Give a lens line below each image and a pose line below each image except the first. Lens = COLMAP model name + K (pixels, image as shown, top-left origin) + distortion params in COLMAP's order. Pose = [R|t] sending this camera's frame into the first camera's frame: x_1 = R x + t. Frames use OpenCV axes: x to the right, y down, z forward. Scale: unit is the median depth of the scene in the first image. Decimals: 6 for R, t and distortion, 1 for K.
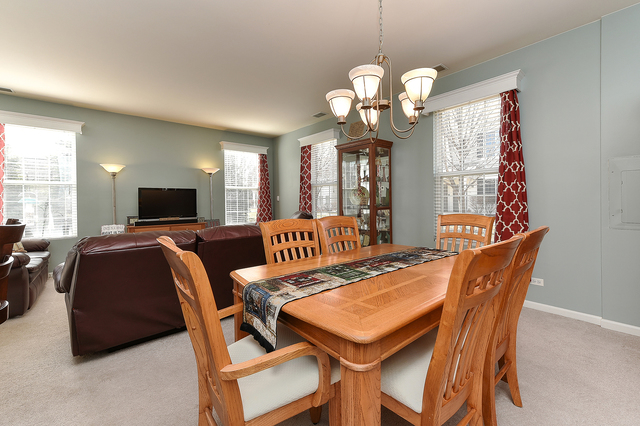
lens RADIAL K [[276.3, 0, 326.6], [0, 276.3, 211.1], [0, 0, 1]] dist [0.001154, 0.000123]
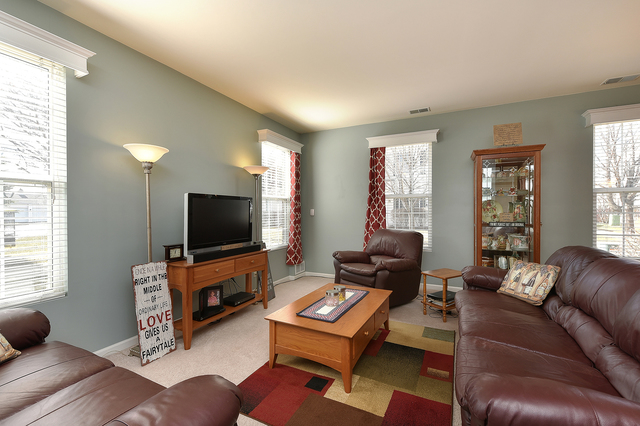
lens RADIAL K [[283.0, 0, 320.1], [0, 283.0, 213.1], [0, 0, 1]] dist [0.017684, 0.000051]
pose [[0.924080, 0.007262, 0.382130, -0.543073], [0.005953, 0.999425, -0.033389, -0.019503], [-0.382152, 0.033129, 0.923505, 0.311327]]
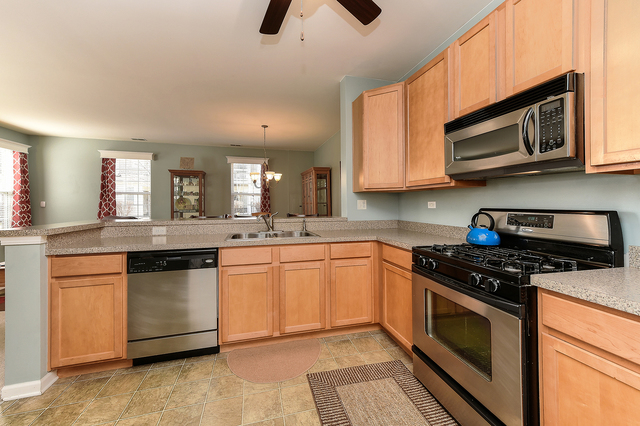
lens RADIAL K [[262.3, 0, 319.3], [0, 262.3, 205.6], [0, 0, 1]] dist [0.015619, 0.000038]
pose [[0.462347, 0.008761, 0.886656, -0.633841], [0.026658, 0.999362, -0.023775, 0.005084], [-0.886298, 0.034628, 0.461818, -0.249716]]
